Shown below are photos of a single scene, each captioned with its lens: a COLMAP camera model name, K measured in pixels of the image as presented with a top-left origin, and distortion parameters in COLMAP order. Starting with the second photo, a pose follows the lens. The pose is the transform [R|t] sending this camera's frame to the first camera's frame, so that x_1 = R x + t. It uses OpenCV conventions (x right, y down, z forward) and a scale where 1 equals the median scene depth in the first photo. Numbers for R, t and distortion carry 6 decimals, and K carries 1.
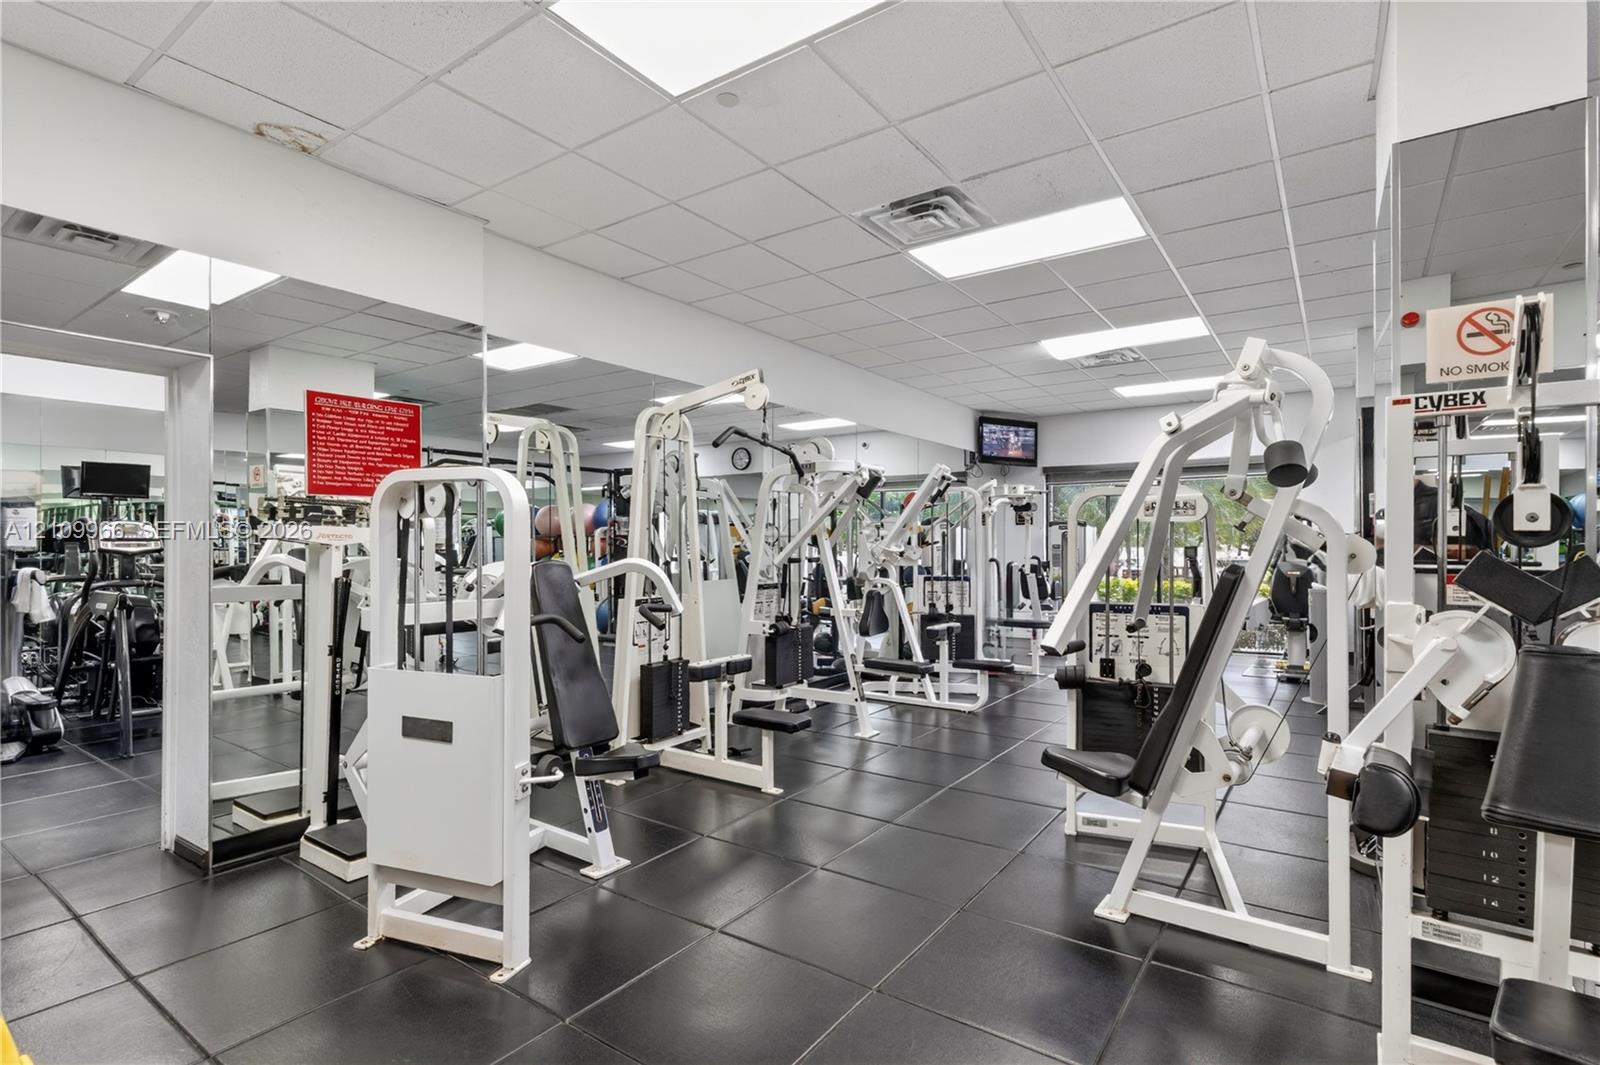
lens RADIAL K [[760.3, 0, 797.5], [0, 760.3, 540.8], [0, 0, 1]] dist [-0.002251, -0.000758]
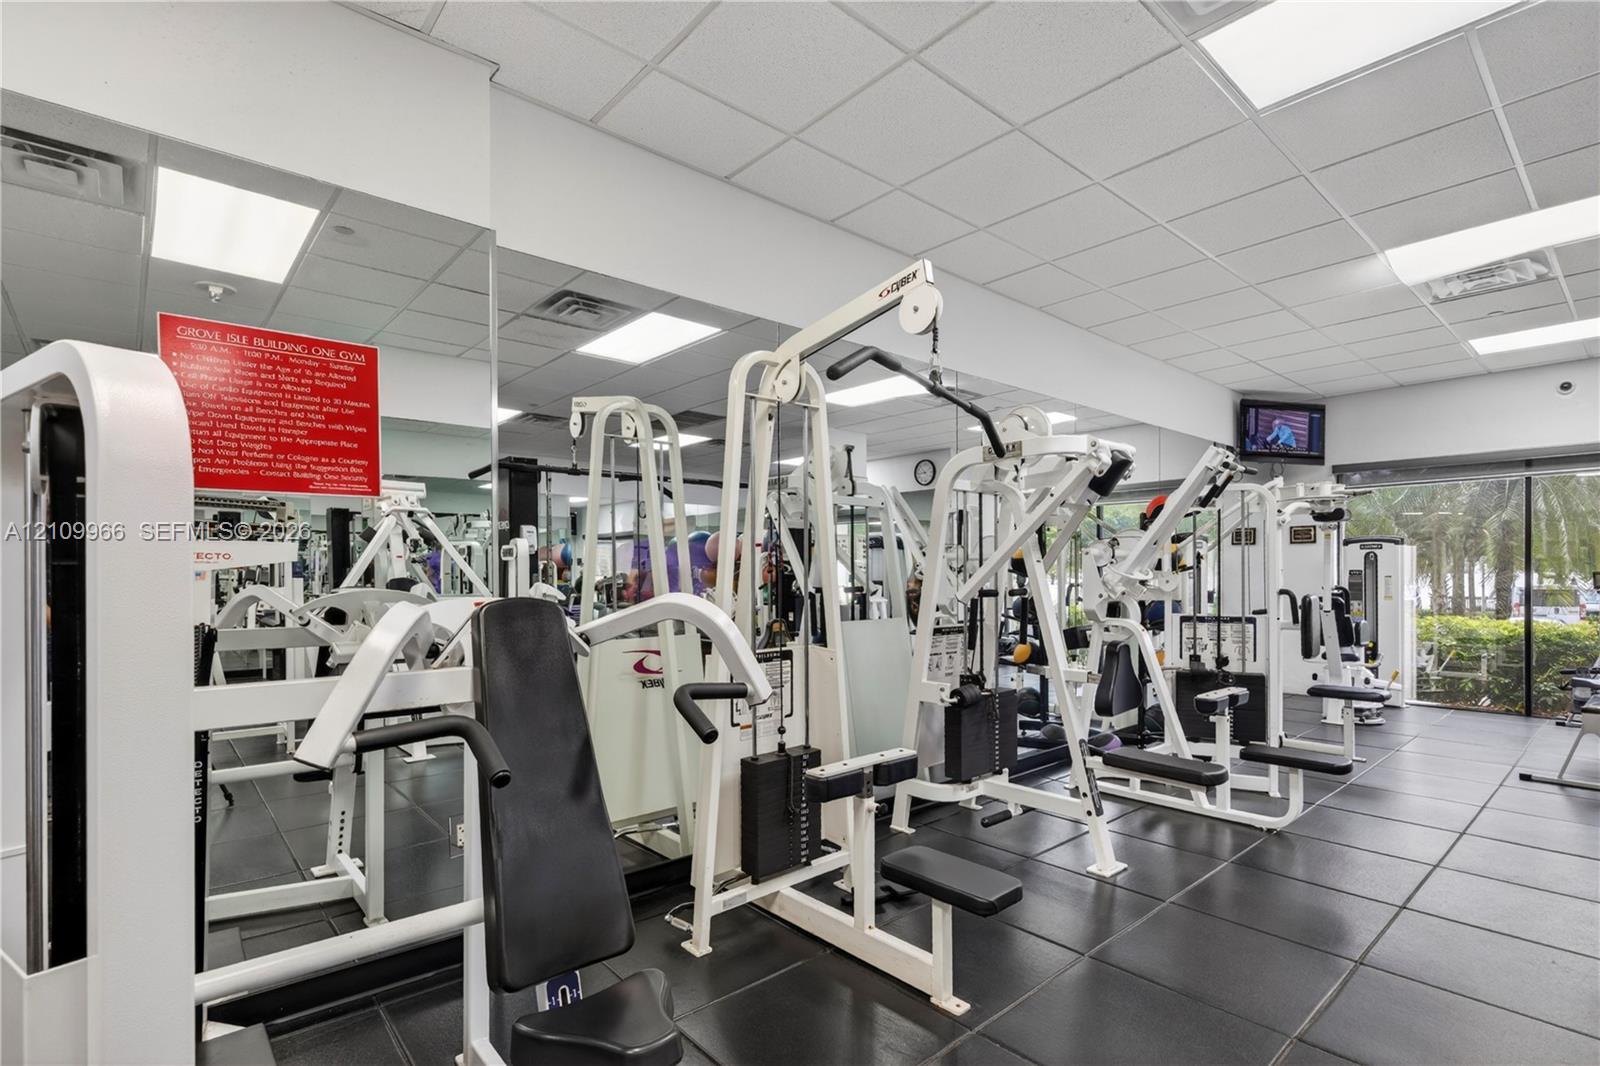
lens RADIAL K [[760.3, 0, 810.1], [0, 760.3, 574.7], [0, 0, 1]] dist [-0.002251, -0.000758]
pose [[0.972987, -0.002237, -0.230847, -0.002395], [0.004075, 0.999964, 0.007485, 0.003889], [0.230822, -0.008223, 0.972961, 0.311136]]
